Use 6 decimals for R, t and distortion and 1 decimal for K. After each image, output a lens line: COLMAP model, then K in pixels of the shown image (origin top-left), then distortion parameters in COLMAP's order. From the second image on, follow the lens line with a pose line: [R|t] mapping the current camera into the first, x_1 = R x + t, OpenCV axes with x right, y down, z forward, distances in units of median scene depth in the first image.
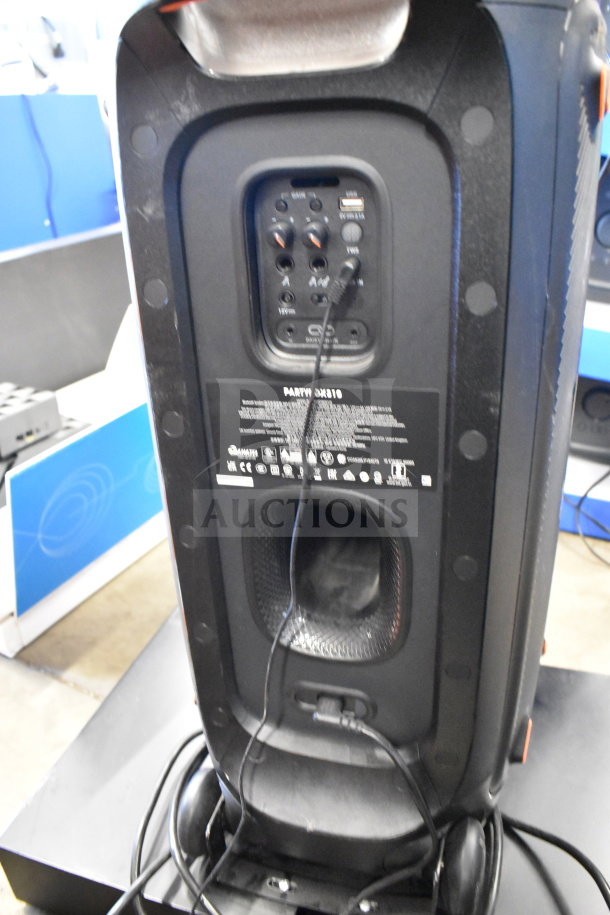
lens RADIAL K [[720.9, 0, 304.3], [0, 720.9, 456.1], [0, 0, 1]] dist [-0.095666, 0.007826]
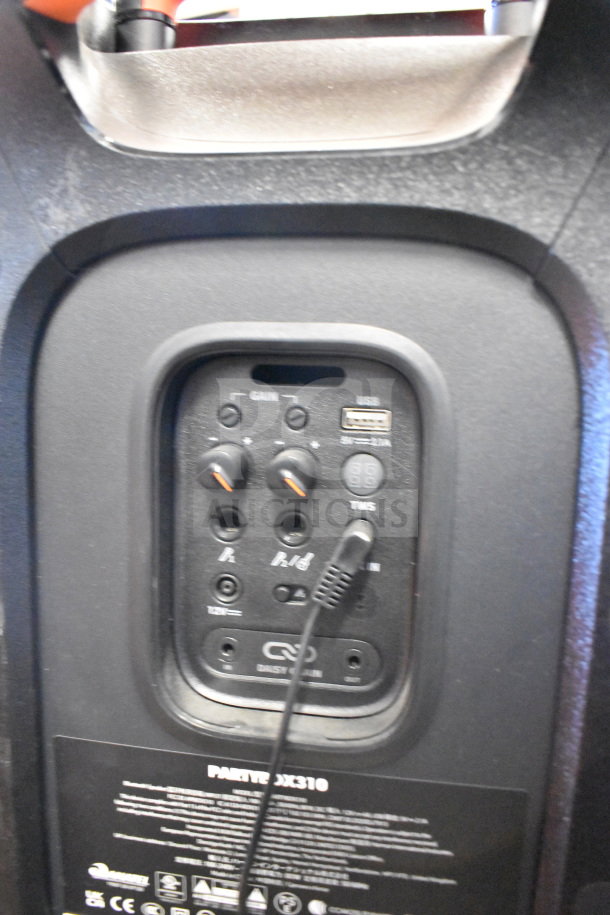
lens RADIAL K [[720.9, 0, 303.4], [0, 720.9, 464.0], [0, 0, 1]] dist [-0.095666, 0.007826]
pose [[0.990468, 0.066272, 0.120749, -0.037087], [-0.026550, 0.952064, -0.304745, -0.146140], [-0.135157, 0.298635, 0.944749, 0.470803]]
